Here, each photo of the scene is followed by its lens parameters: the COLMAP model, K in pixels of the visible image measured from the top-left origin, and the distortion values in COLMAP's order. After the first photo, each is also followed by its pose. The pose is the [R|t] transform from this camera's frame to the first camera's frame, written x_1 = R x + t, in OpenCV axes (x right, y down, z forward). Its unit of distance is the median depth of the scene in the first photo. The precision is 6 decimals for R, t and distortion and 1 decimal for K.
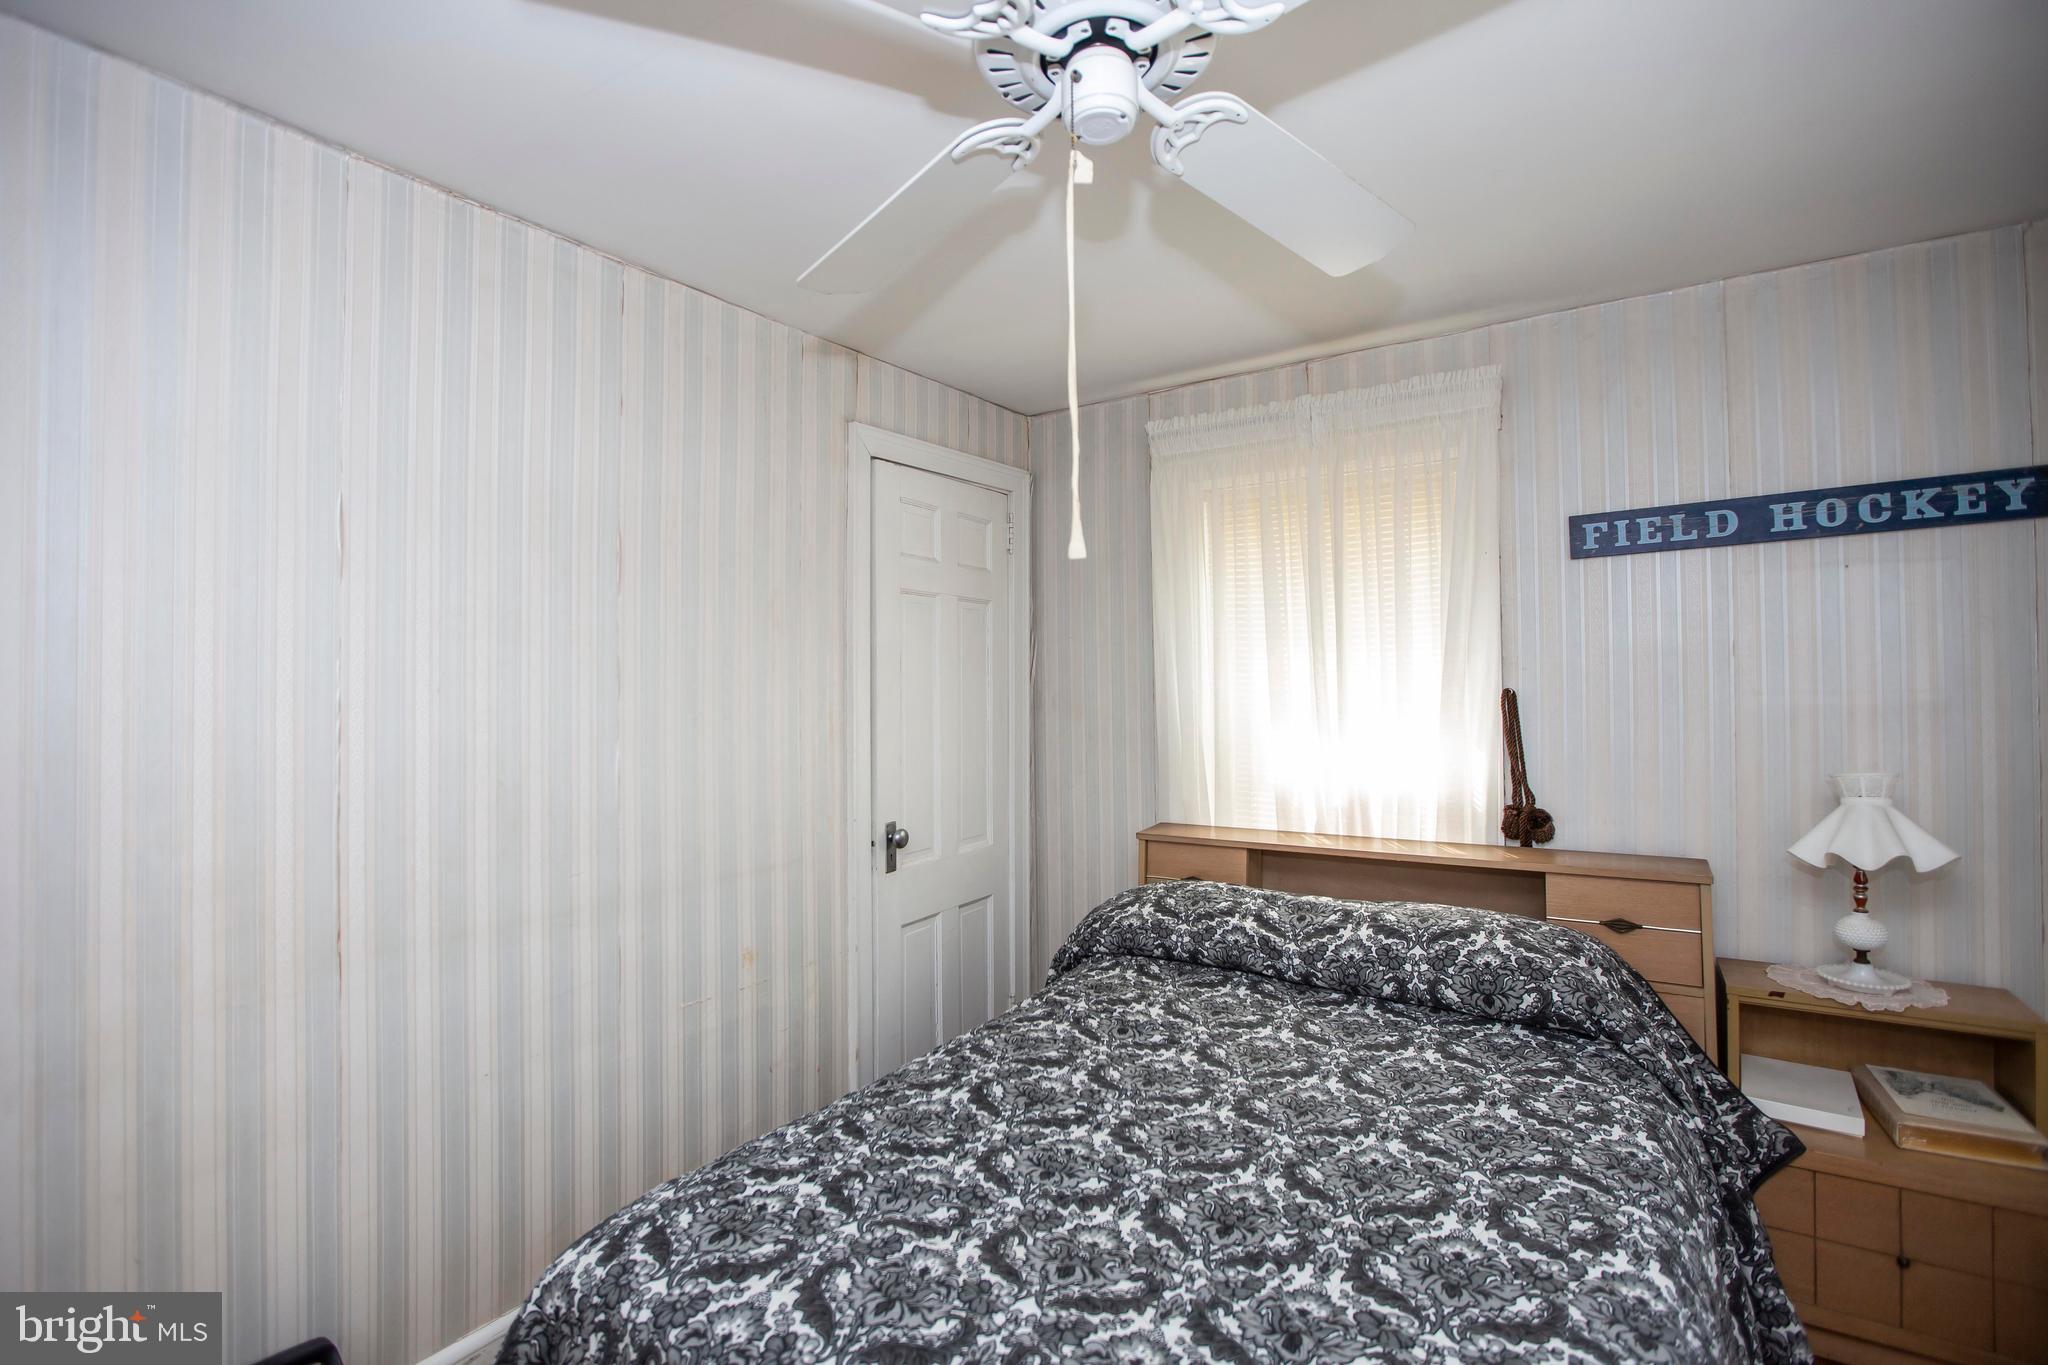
lens RADIAL K [[937.4, 0, 1029.1], [0, 937.4, 672.1], [0, 0, 1]] dist [-0.049290, 0.018697]
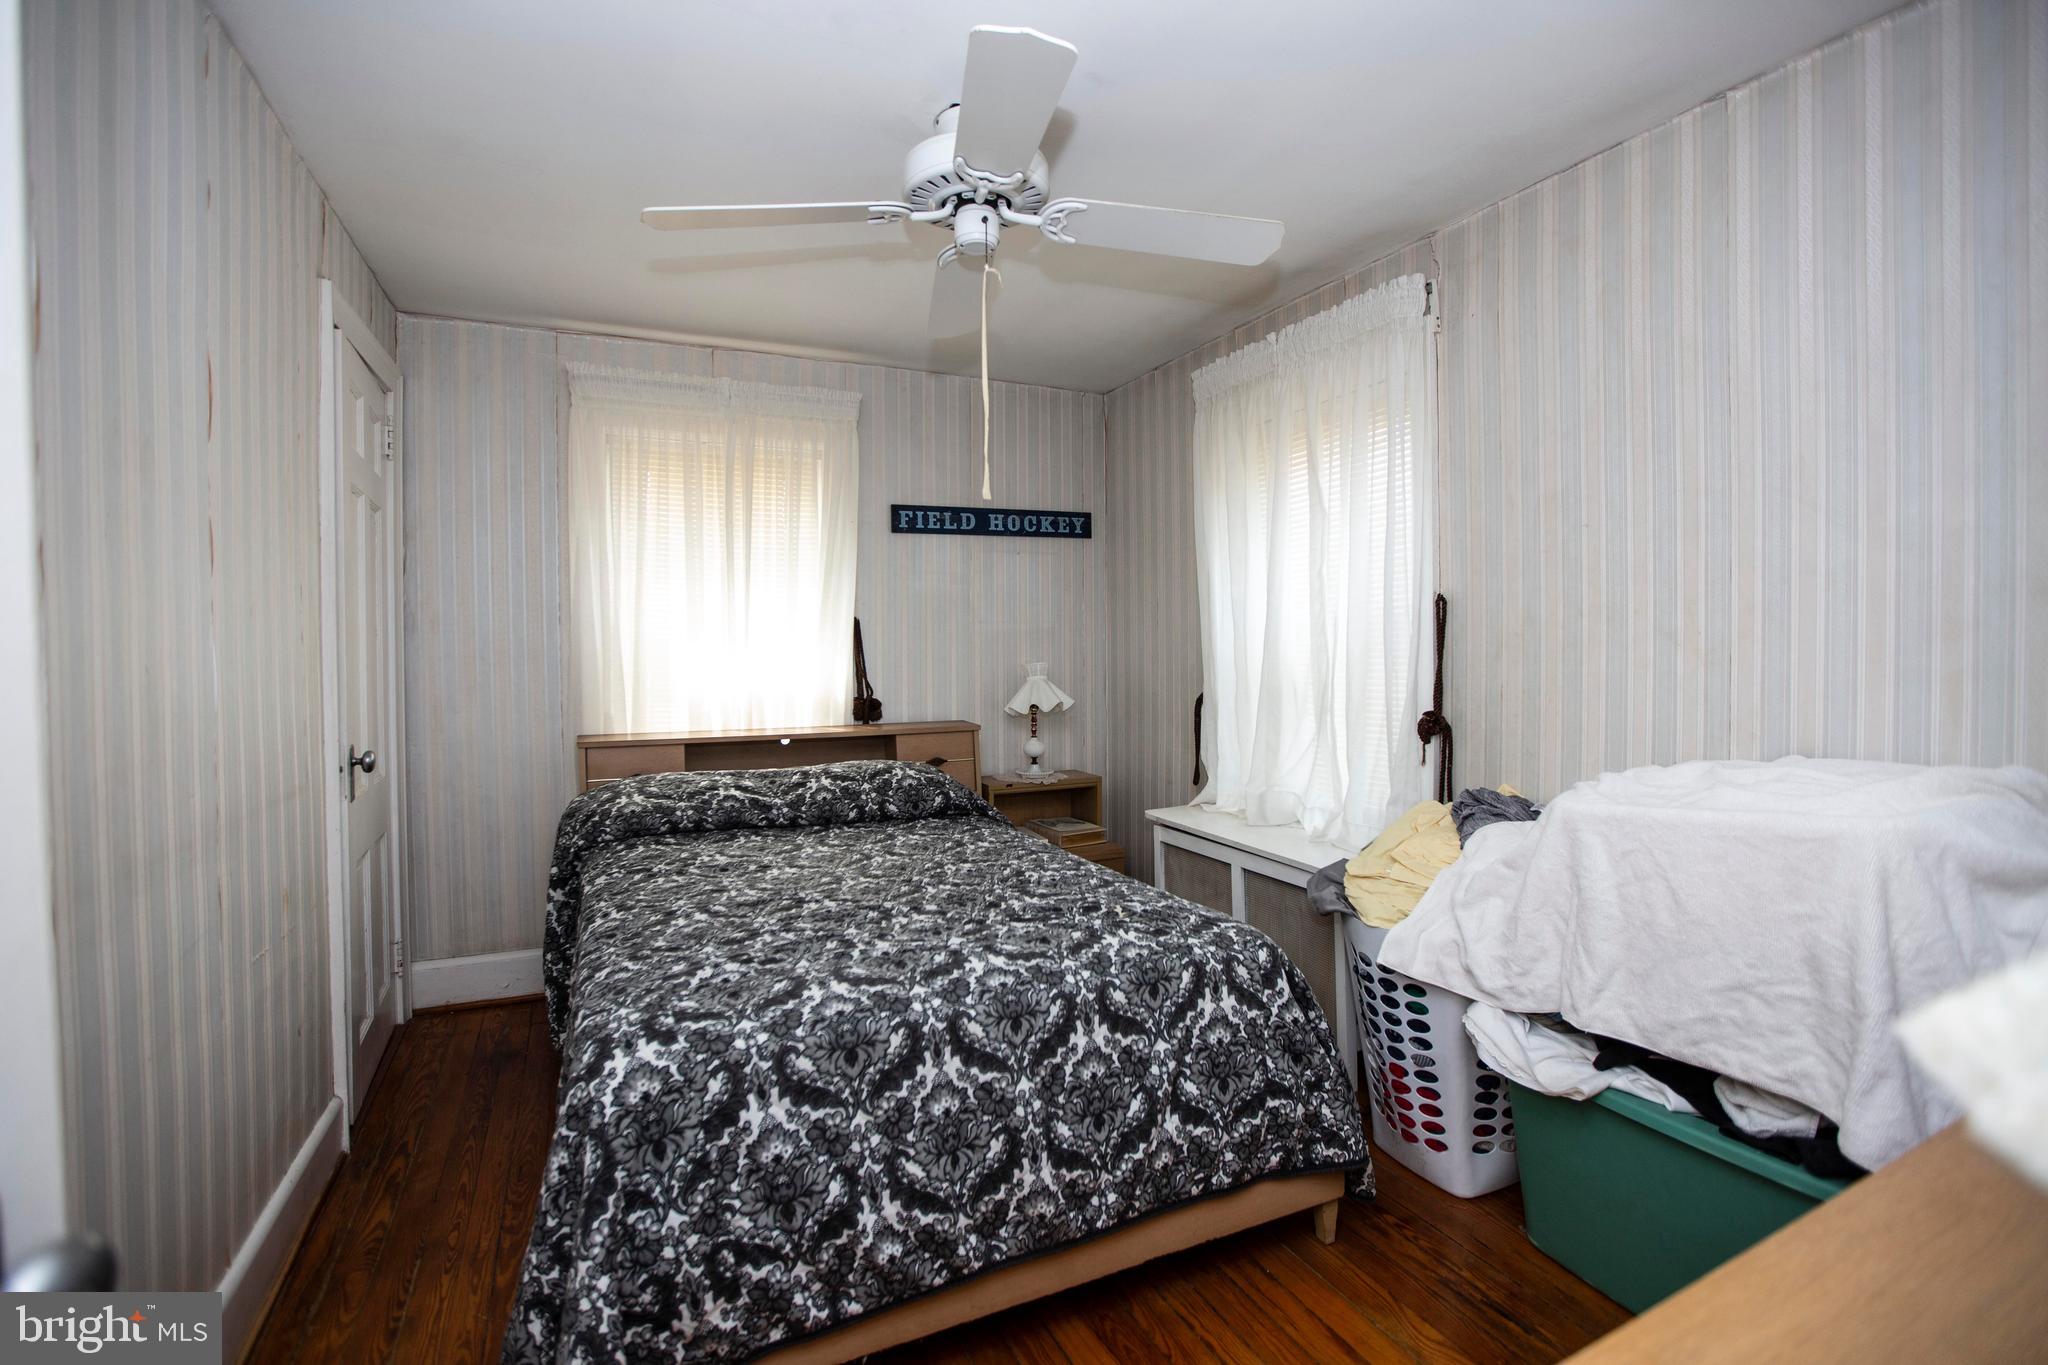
lens RADIAL K [[937.4, 0, 1029.1], [0, 937.4, 672.1], [0, 0, 1]] dist [-0.049290, 0.018697]
pose [[0.522521, -0.013566, 0.852518, -0.673185], [-0.015709, 0.999551, 0.025534, 0.070849], [-0.852482, -0.026734, 0.522073, -0.002265]]
